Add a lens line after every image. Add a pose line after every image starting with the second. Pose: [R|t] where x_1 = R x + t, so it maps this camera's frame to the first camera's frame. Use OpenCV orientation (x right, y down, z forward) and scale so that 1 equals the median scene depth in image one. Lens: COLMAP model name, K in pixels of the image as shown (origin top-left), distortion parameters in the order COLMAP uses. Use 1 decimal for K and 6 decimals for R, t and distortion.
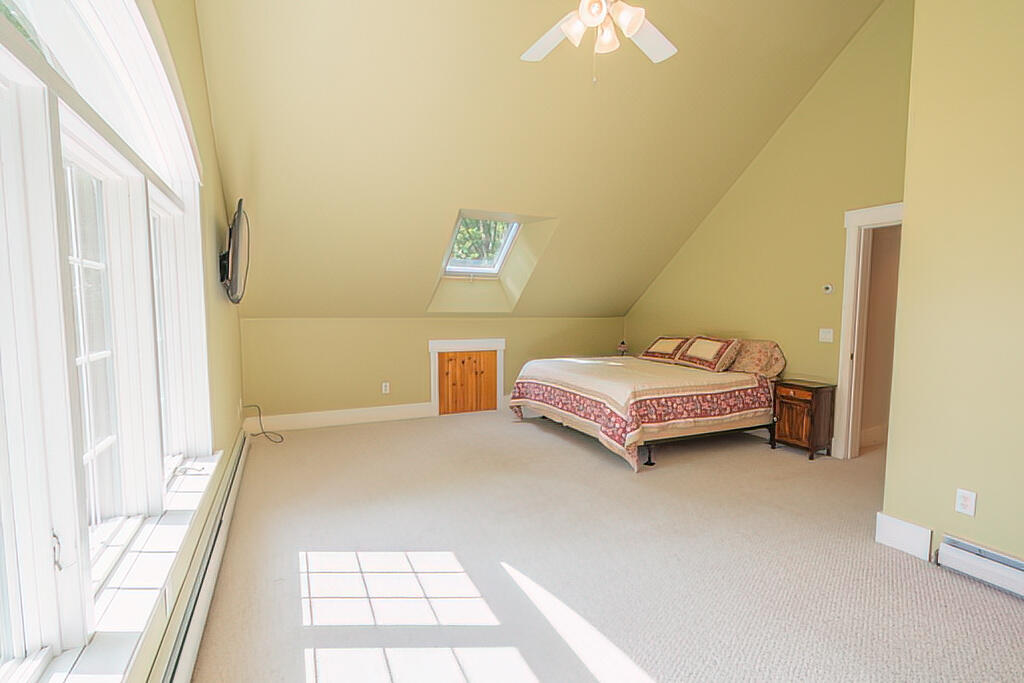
lens RADIAL K [[469.4, 0, 512.0], [0, 469.4, 341.5], [0, 0, 1]] dist [0.000256, -0.000402]
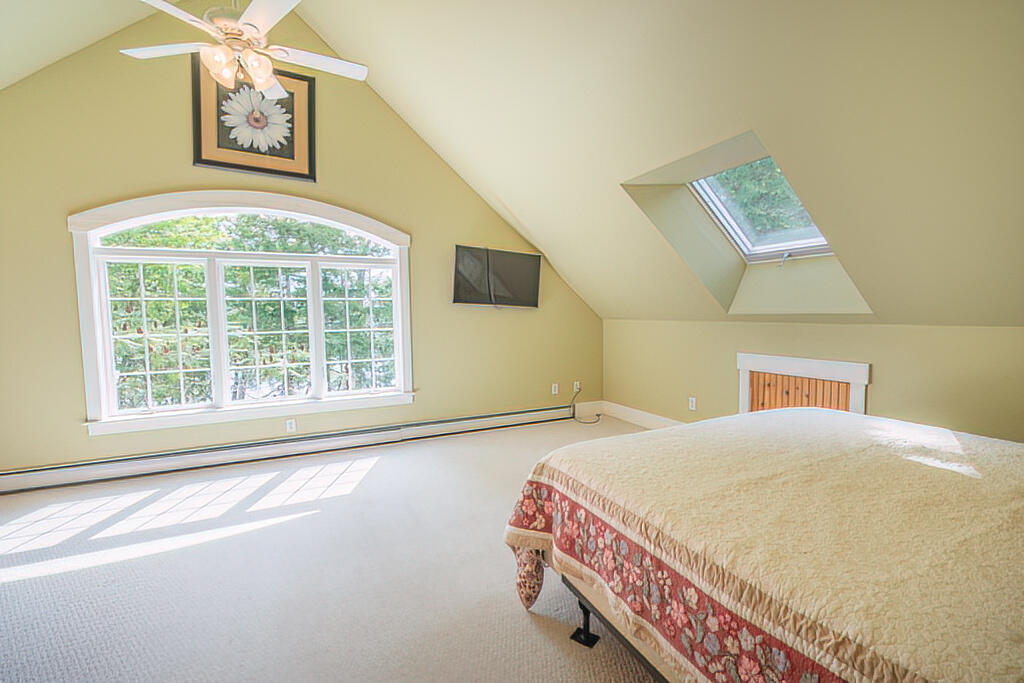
lens RADIAL K [[449.9, 0, 512.0], [0, 449.9, 341.5], [0, 0, 1]] dist [-0.000241, -0.000134]
pose [[0.016835, 0.061367, -0.997973, 0.650666], [-0.060502, 0.996348, 0.060246, -0.051034], [0.998026, 0.059365, 0.020486, 0.812070]]
